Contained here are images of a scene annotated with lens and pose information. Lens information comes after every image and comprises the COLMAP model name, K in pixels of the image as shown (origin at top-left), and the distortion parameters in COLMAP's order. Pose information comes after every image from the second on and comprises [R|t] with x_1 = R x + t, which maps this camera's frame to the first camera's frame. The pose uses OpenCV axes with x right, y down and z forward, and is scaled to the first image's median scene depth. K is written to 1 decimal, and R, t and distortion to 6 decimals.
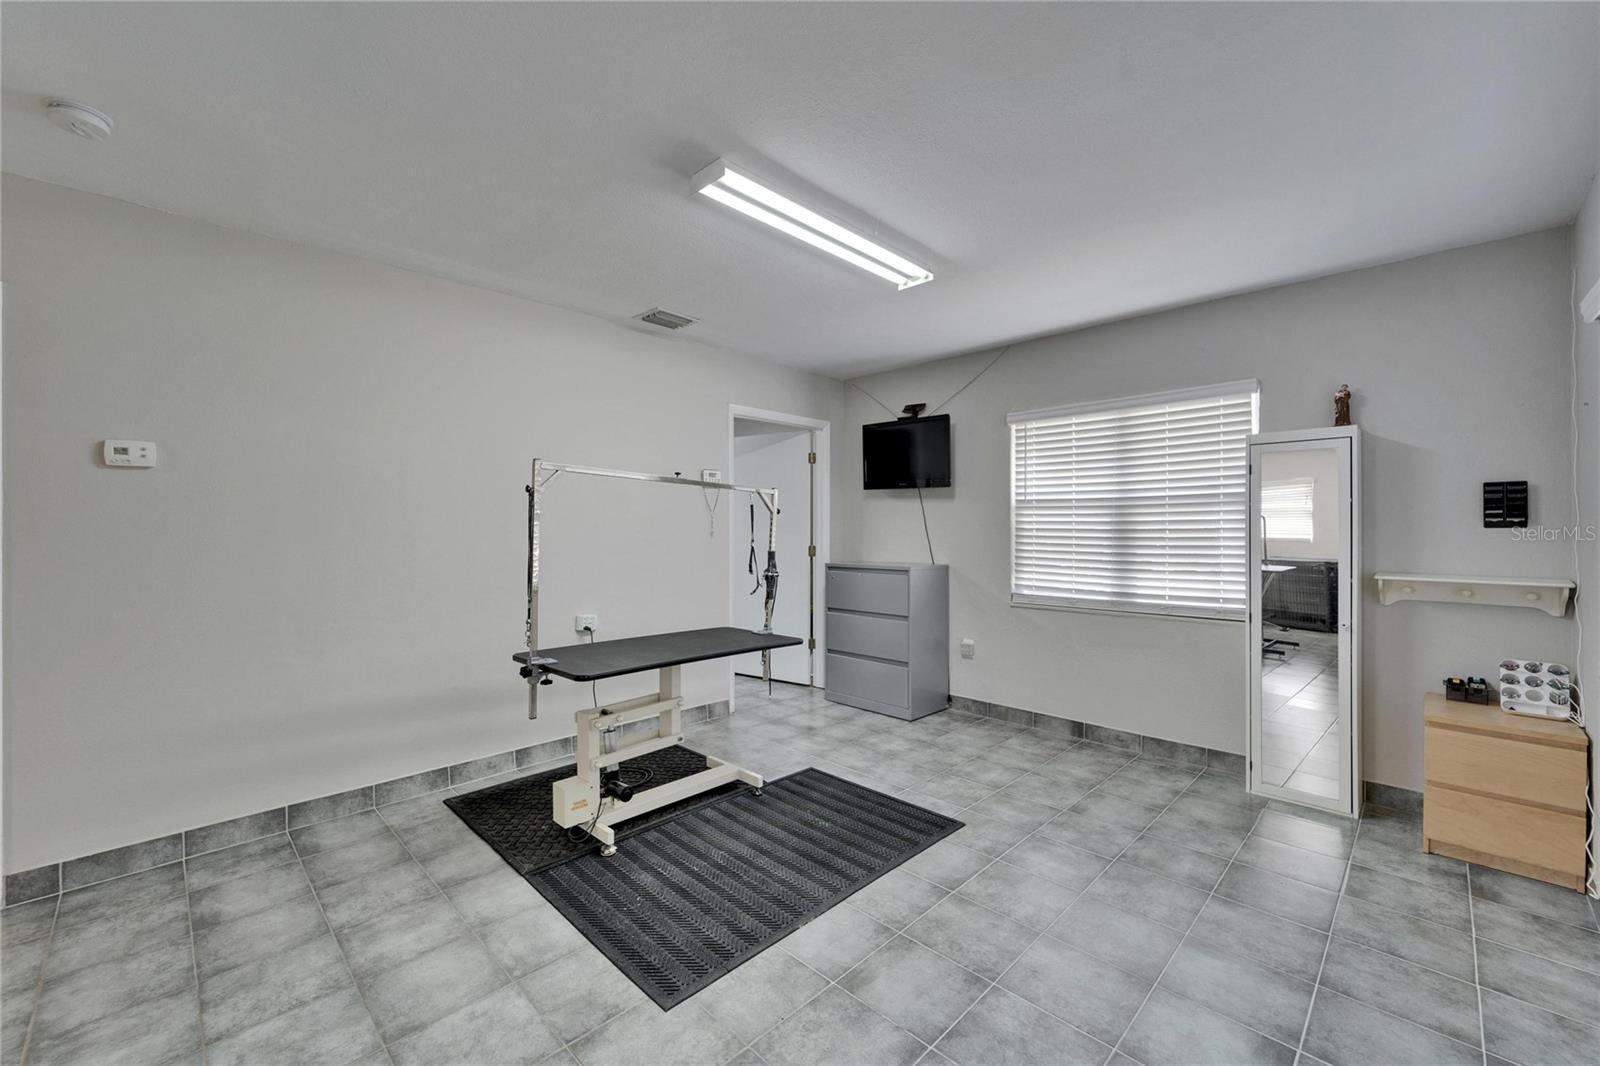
lens RADIAL K [[644.1, 0, 801.4], [0, 644.1, 530.3], [0, 0, 1]] dist [0.001336, -0.000022]
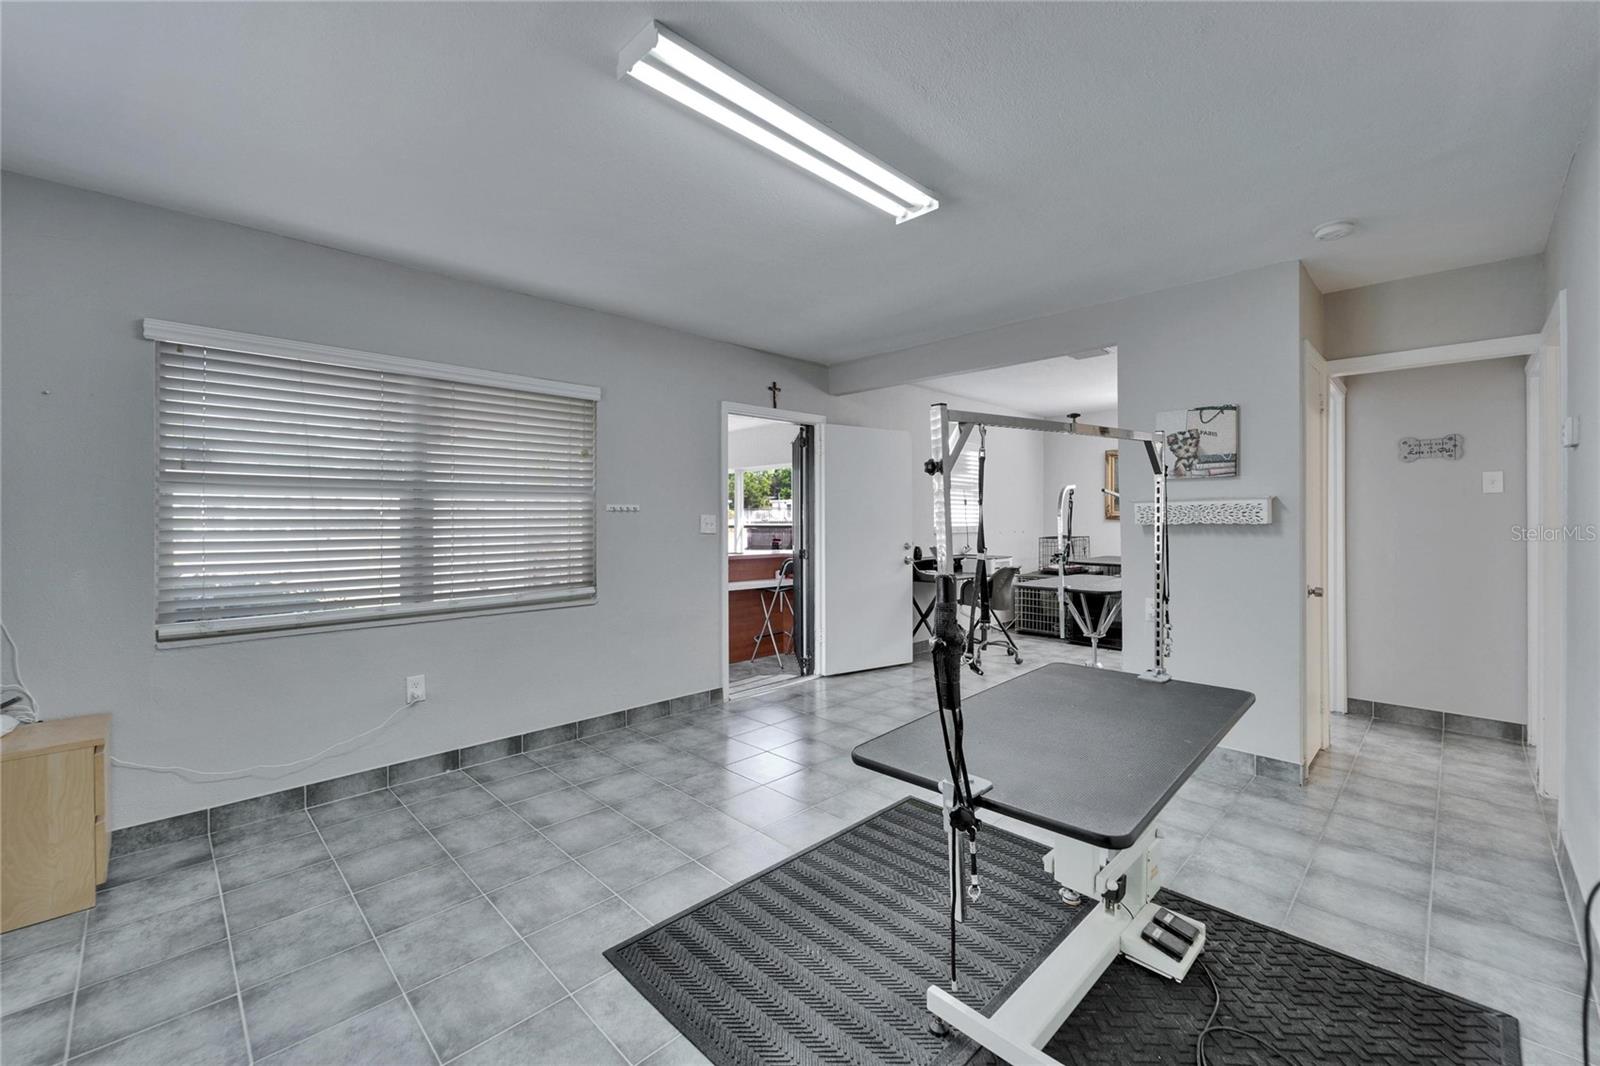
lens RADIAL K [[644.1, 0, 794.7], [0, 644.1, 523.3], [0, 0, 1]] dist [0.001336, -0.000022]
pose [[-0.999832, 0.002549, 0.018161, 0.039277], [0.002845, 0.999863, 0.016306, -0.006460], [-0.018117, 0.016355, -0.999702, 1.647609]]
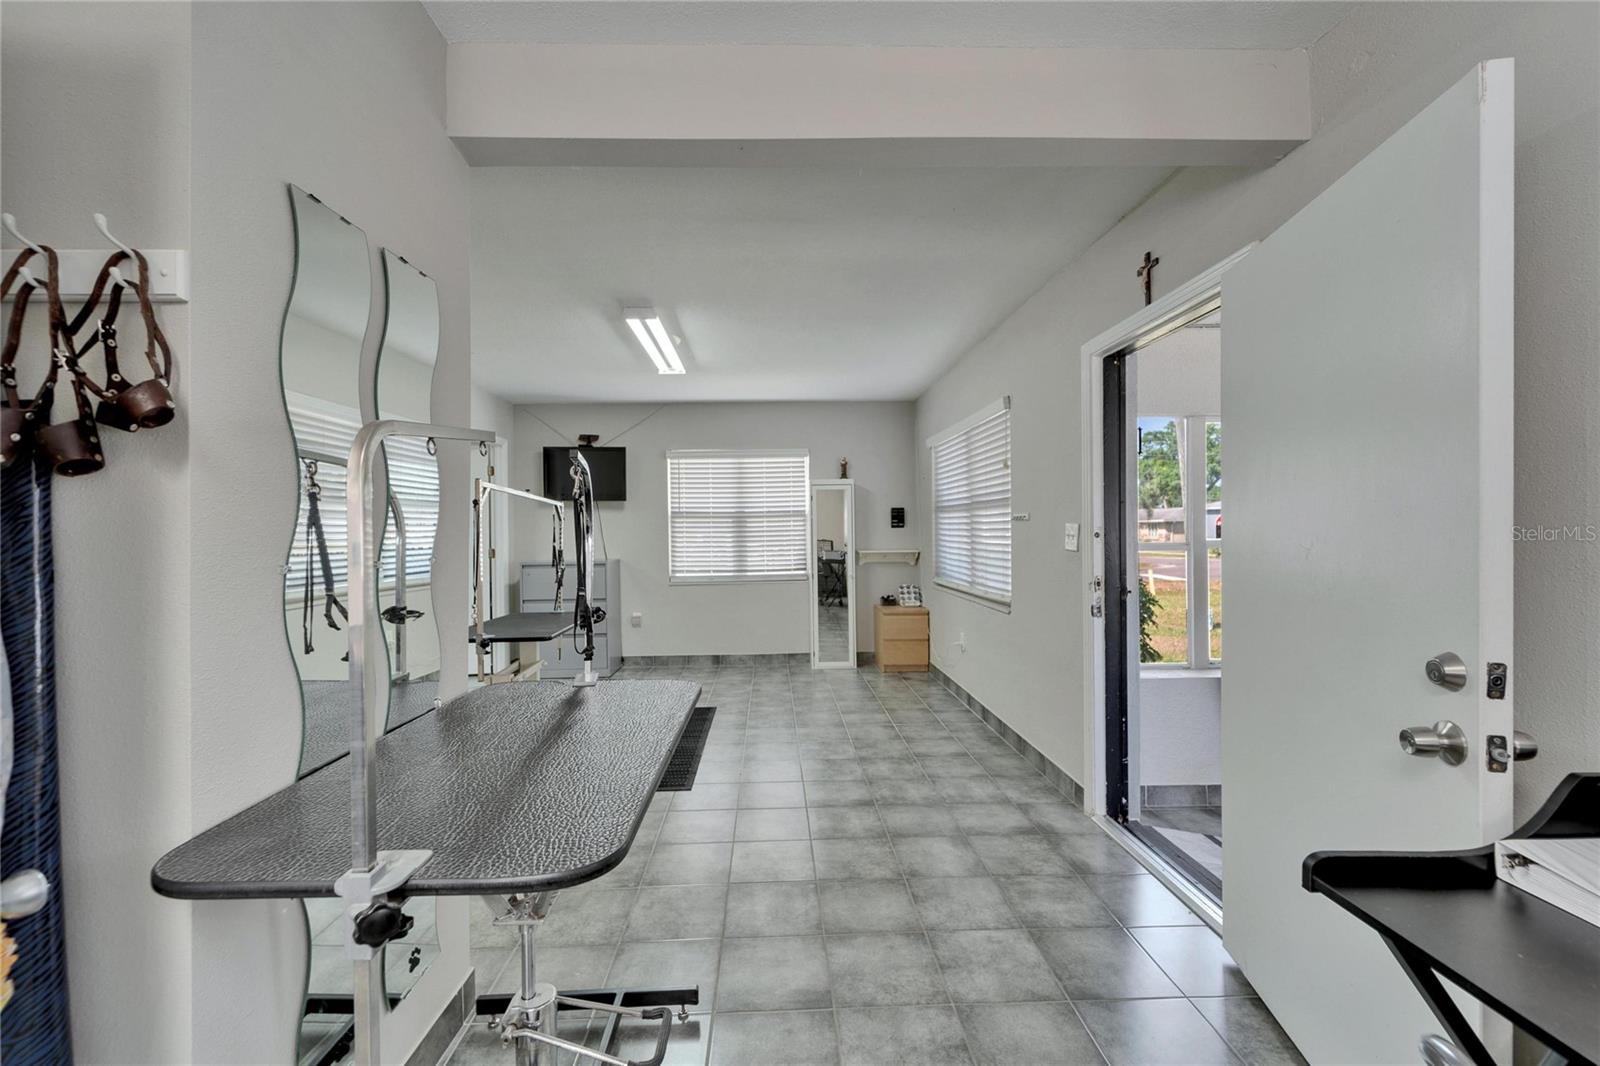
lens RADIAL K [[644.1, 0, 801.5], [0, 644.1, 532.3], [0, 0, 1]] dist [0.001336, -0.000022]
pose [[0.677345, -0.009371, 0.735606, -0.805857], [0.015584, 0.999877, -0.001612, 0.009712], [-0.735500, 0.012556, 0.677408, -0.294059]]
